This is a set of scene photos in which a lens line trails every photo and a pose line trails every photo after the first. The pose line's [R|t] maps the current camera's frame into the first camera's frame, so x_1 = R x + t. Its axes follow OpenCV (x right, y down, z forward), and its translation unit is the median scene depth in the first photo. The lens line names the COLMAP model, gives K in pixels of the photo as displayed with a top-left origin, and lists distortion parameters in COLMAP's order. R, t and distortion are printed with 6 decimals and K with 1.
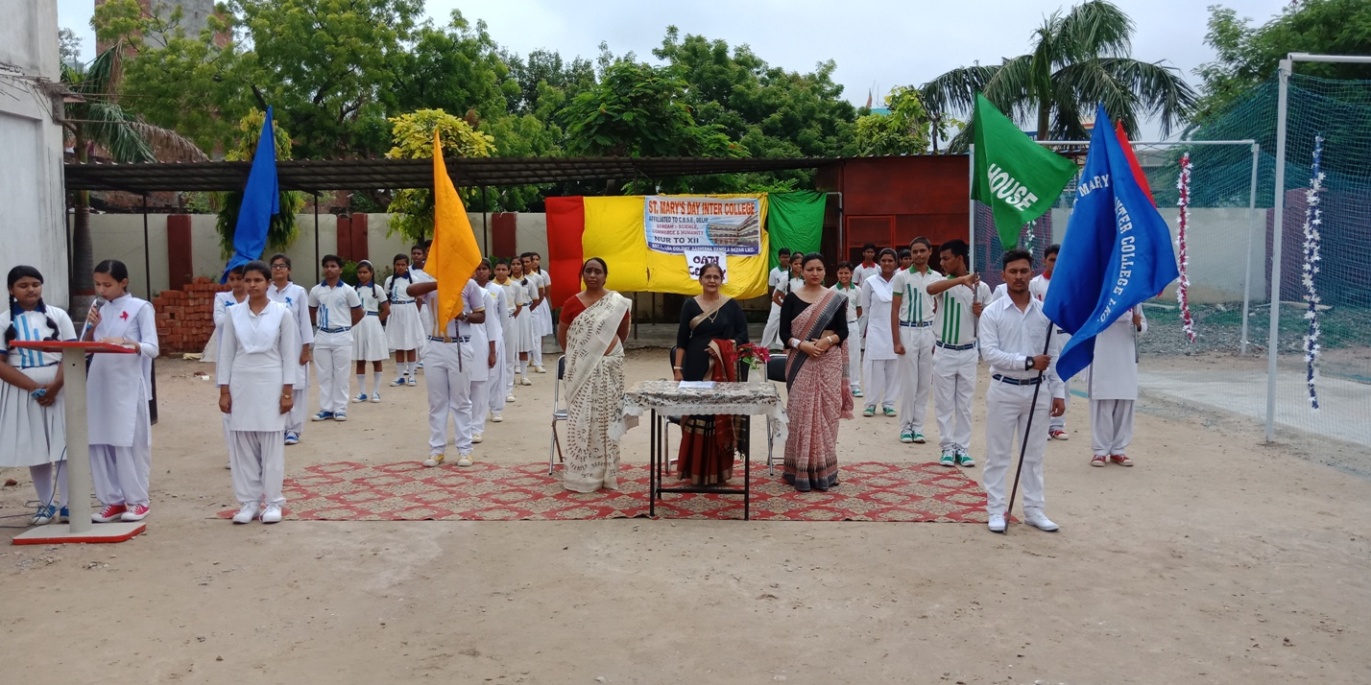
lens RADIAL K [[1110.9, 0, 685.5], [0, 1110.9, 342.5], [0, 0, 1]] dist [0.157369, -0.372927]
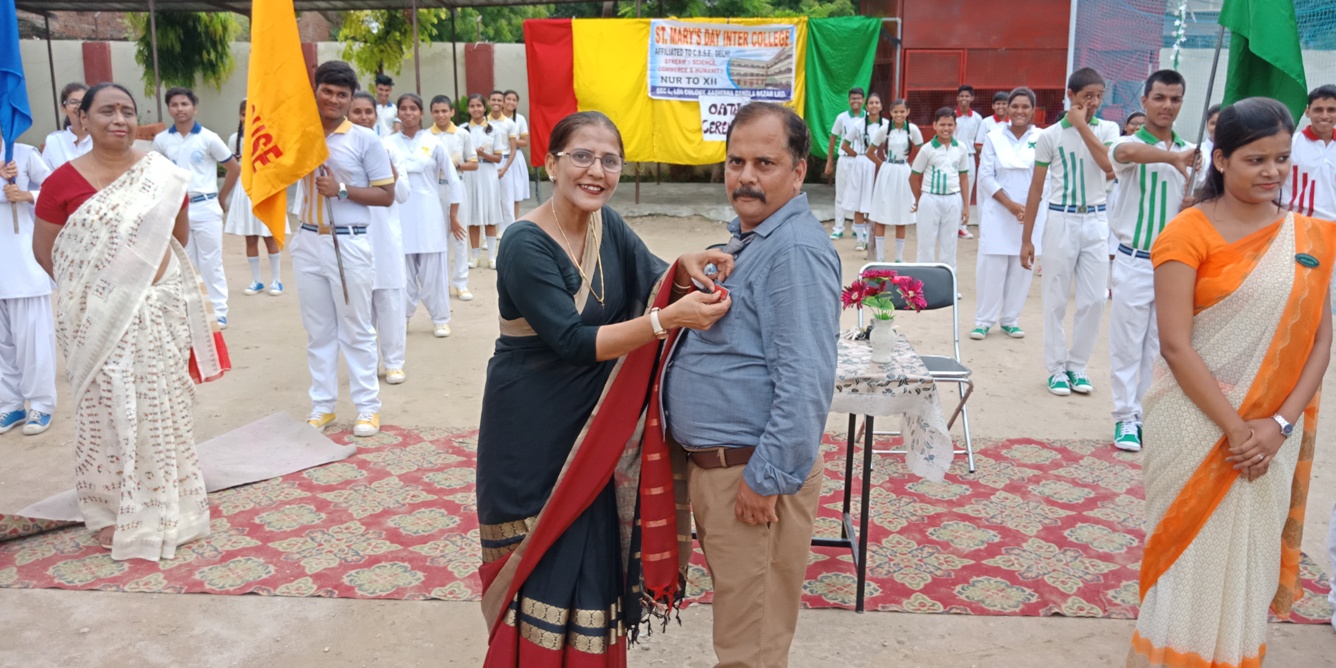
lens RADIAL K [[1082.5, 0, 668.0], [0, 1082.5, 334.0], [0, 0, 1]] dist [0.157369, -0.372927]
pose [[0.999803, 0.016116, -0.011589, -0.011115], [-0.014457, 0.991242, 0.131261, -0.012343], [0.013603, -0.131067, 0.991280, 0.189560]]
